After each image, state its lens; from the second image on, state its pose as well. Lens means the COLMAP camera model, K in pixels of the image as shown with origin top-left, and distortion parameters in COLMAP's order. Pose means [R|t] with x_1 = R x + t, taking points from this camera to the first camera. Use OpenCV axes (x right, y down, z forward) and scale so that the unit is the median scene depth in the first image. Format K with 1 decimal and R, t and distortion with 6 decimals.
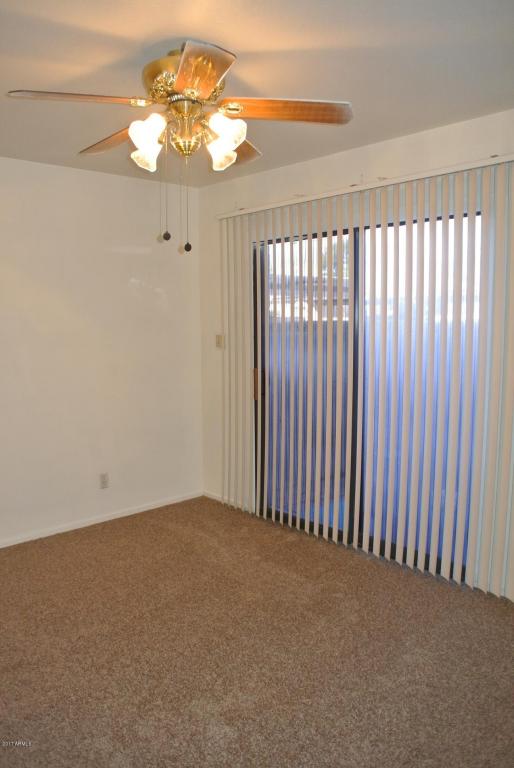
lens RADIAL K [[603.9, 0, 257.0], [0, 603.9, 384.0], [0, 0, 1]] dist [-0.083278, 0.065523]
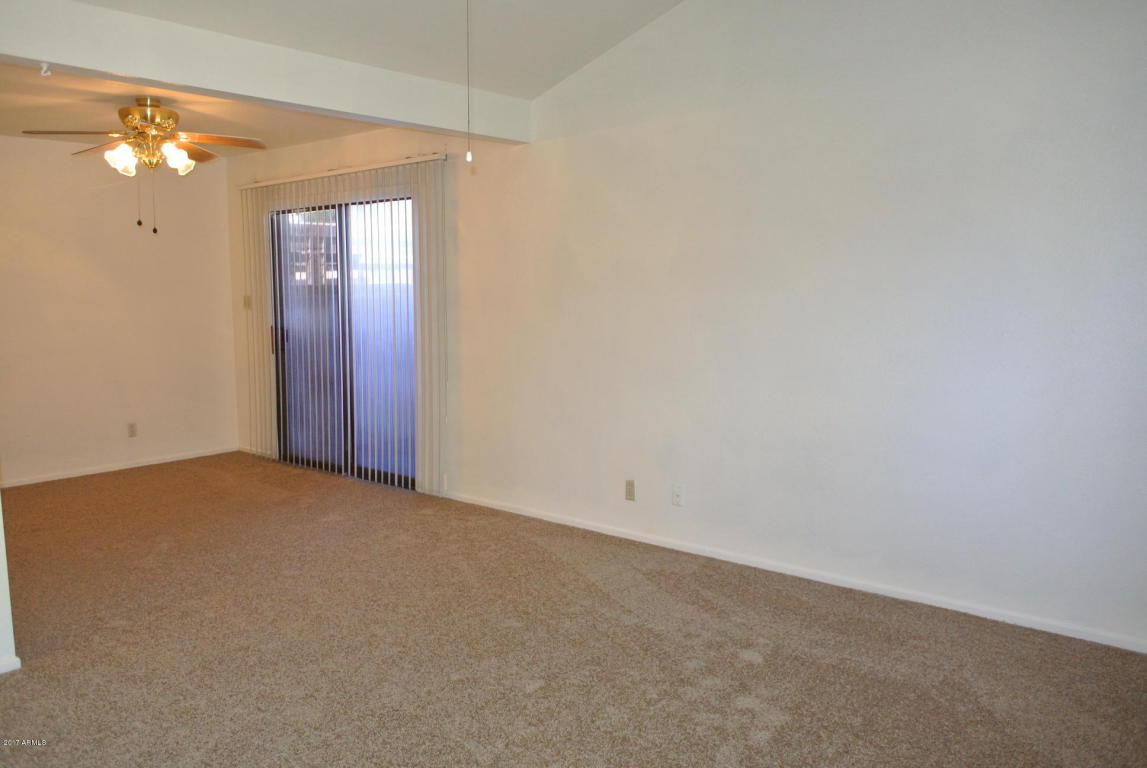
lens RADIAL K [[902.0, 0, 577.9], [0, 902.0, 389.7], [0, 0, 1]] dist [-0.083278, 0.065523]
pose [[0.991799, -0.011038, 0.127332, 0.400667], [0.010344, 0.999928, 0.006110, 0.101494], [-0.127390, -0.004743, 0.991841, -0.816663]]
